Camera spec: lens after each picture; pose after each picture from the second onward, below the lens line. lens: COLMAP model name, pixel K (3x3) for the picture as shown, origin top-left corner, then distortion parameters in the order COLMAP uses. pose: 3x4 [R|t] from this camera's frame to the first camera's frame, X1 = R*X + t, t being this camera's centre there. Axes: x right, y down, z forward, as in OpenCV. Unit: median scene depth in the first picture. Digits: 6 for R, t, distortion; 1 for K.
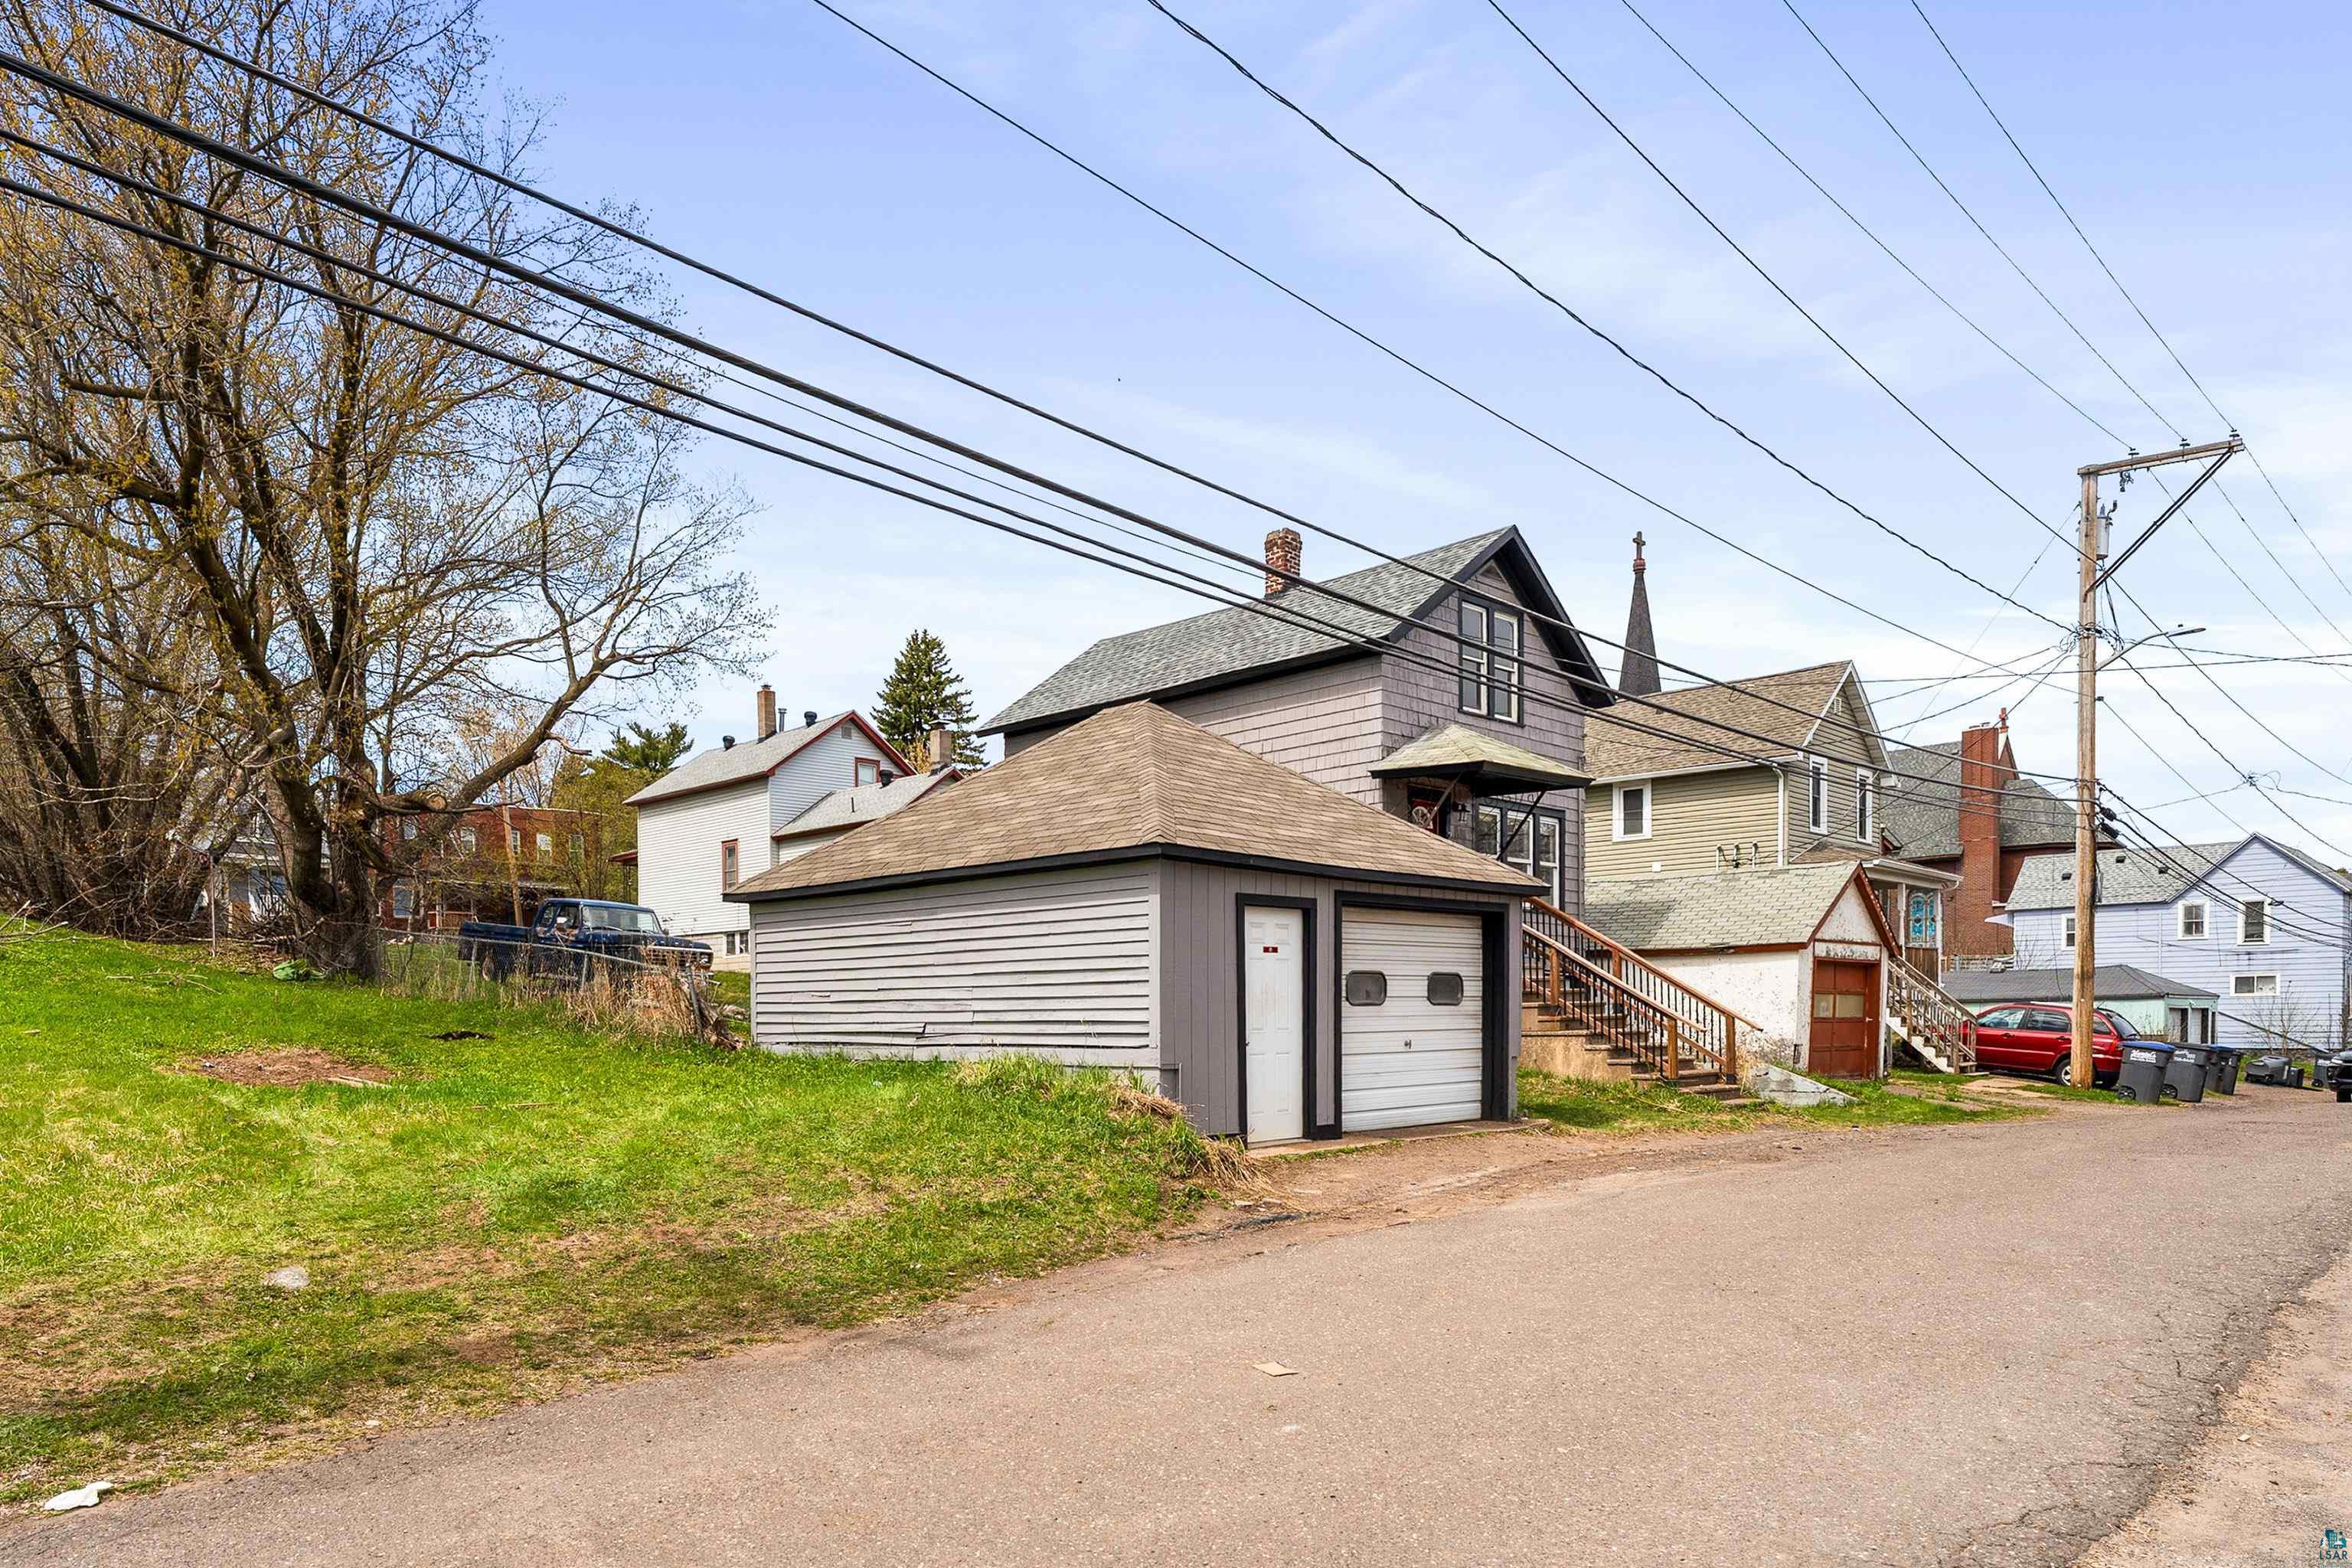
lens RADIAL K [[1282.8, 0, 1175.8], [0, 1282.8, 797.2], [0, 0, 1]] dist [-0.004568, -0.000276]
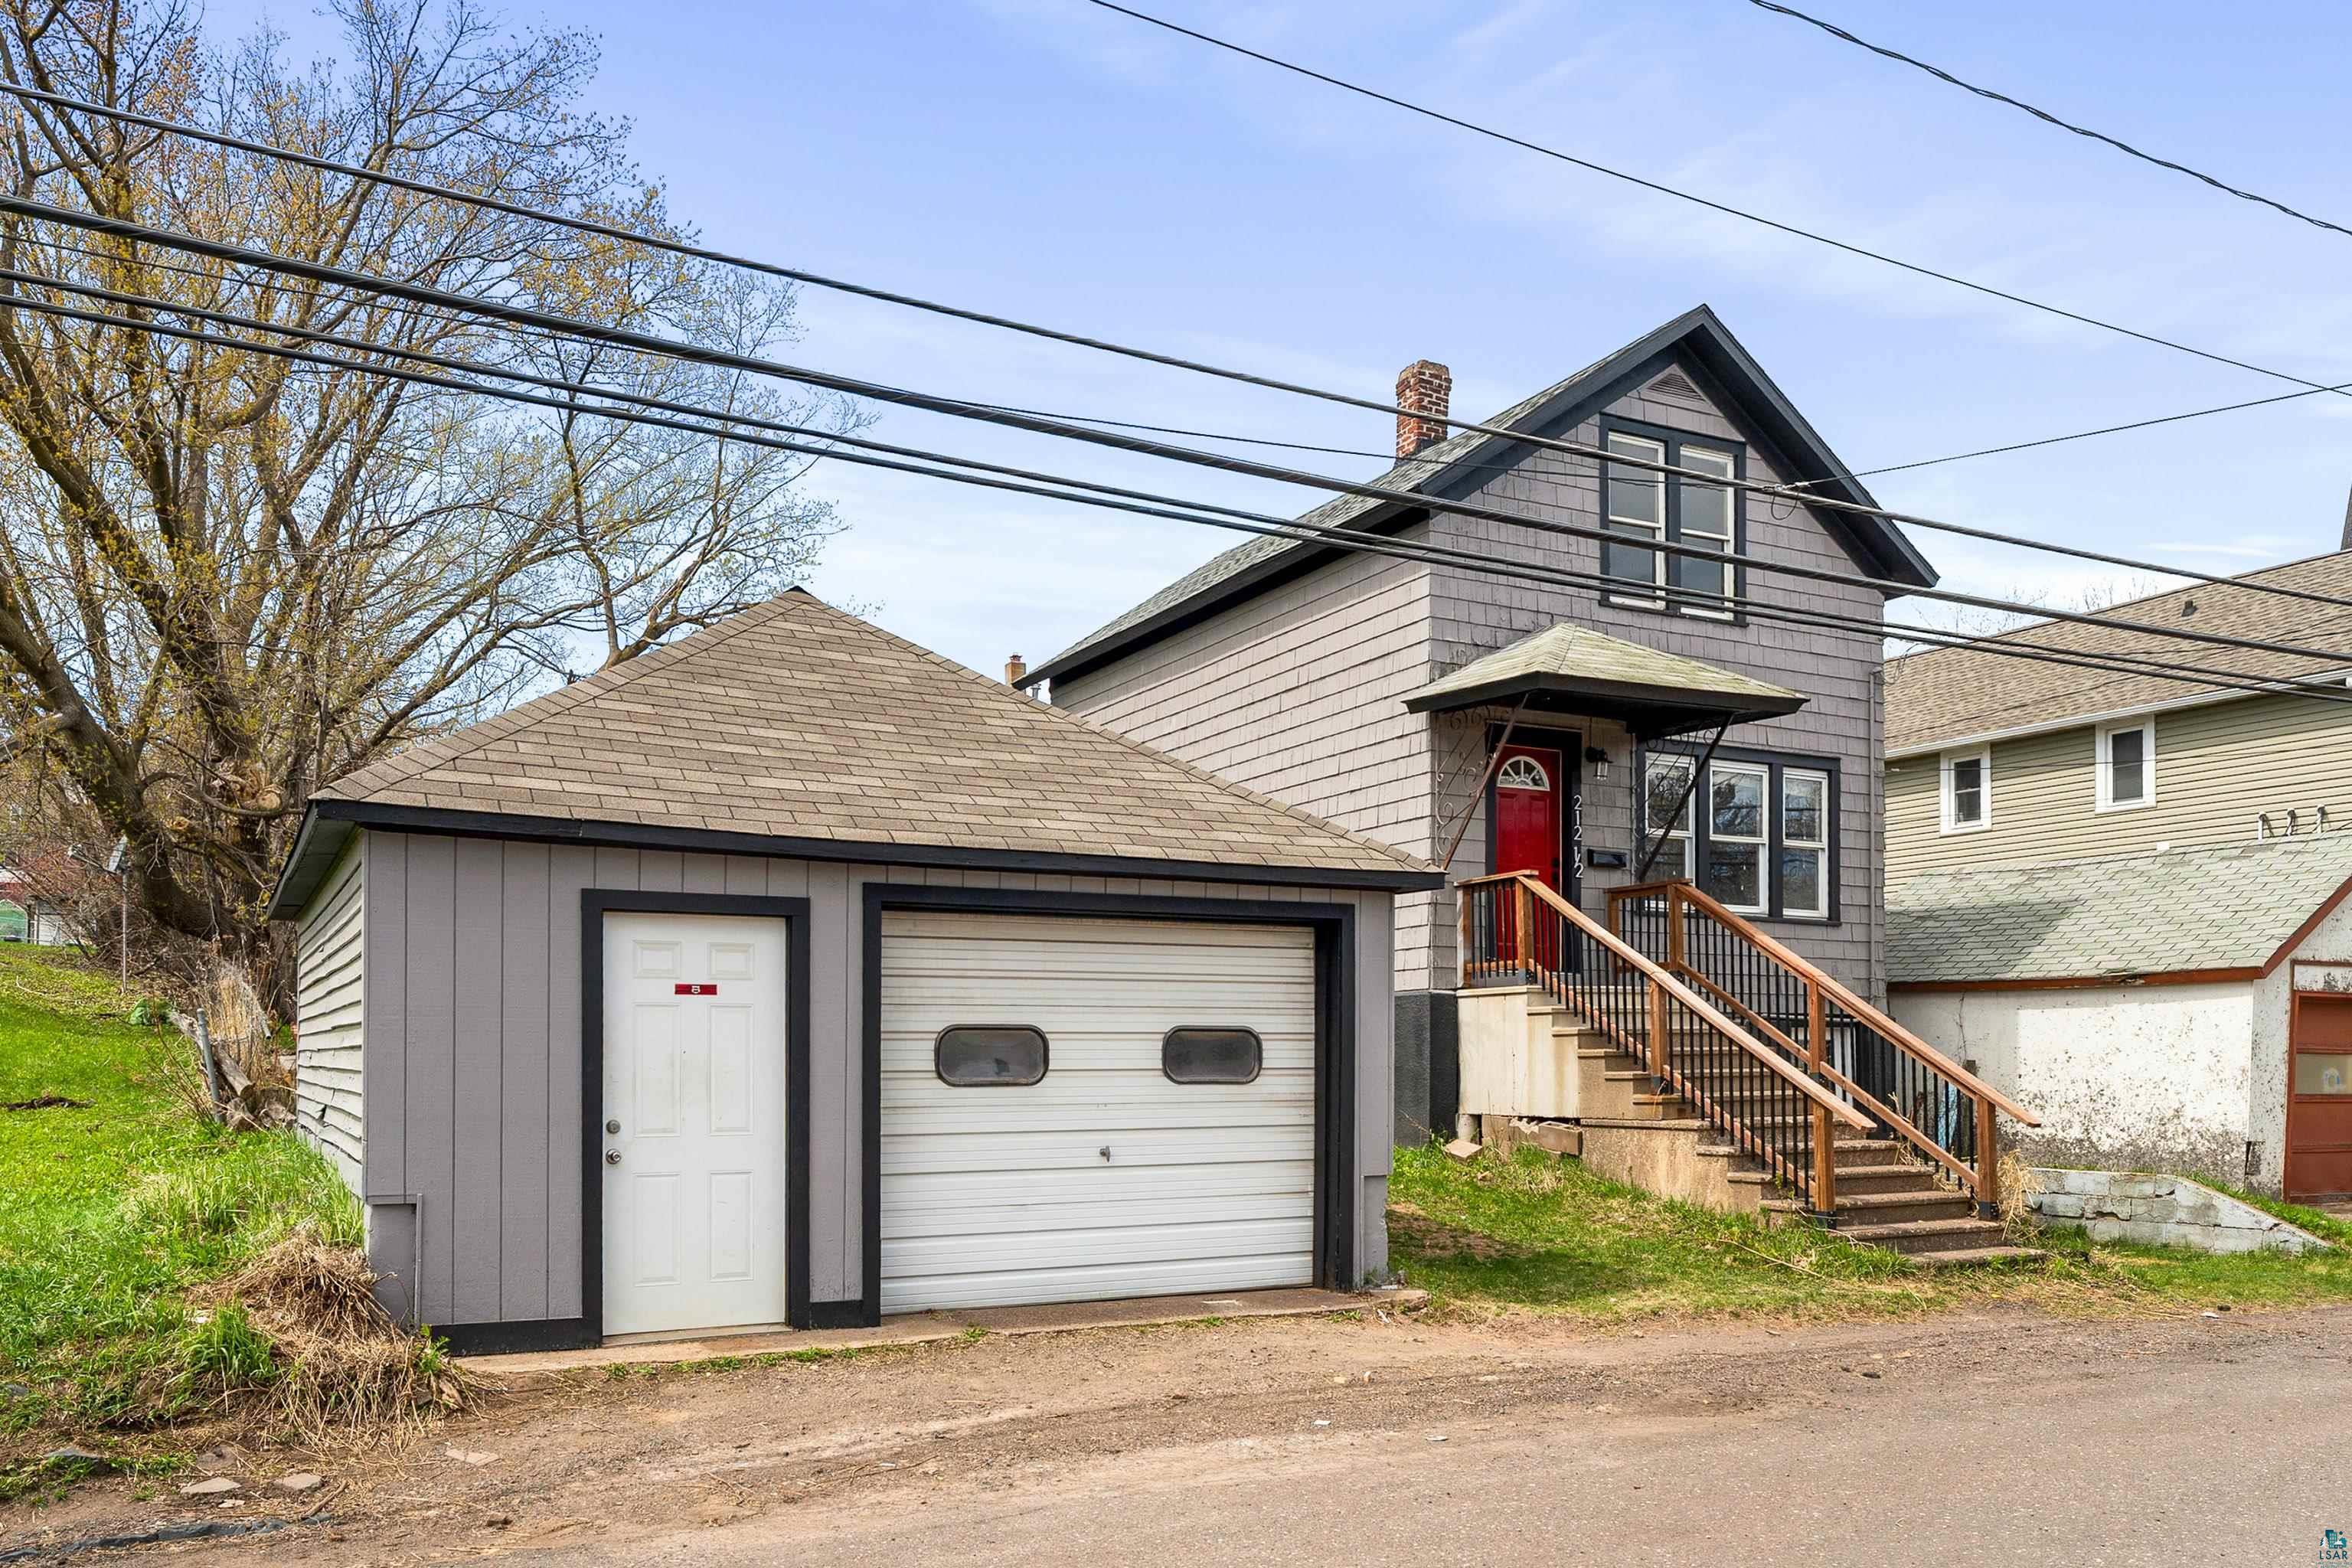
lens RADIAL K [[1624.1, 0, 1175.8], [0, 1624.1, 786.3], [0, 0, 1]] dist [-0.000415, -0.005299]
pose [[0.965828, -0.034540, -0.256873, 0.284005], [0.034505, 0.999394, -0.004647, 0.024546], [0.256878, -0.004375, 0.966434, 0.222572]]
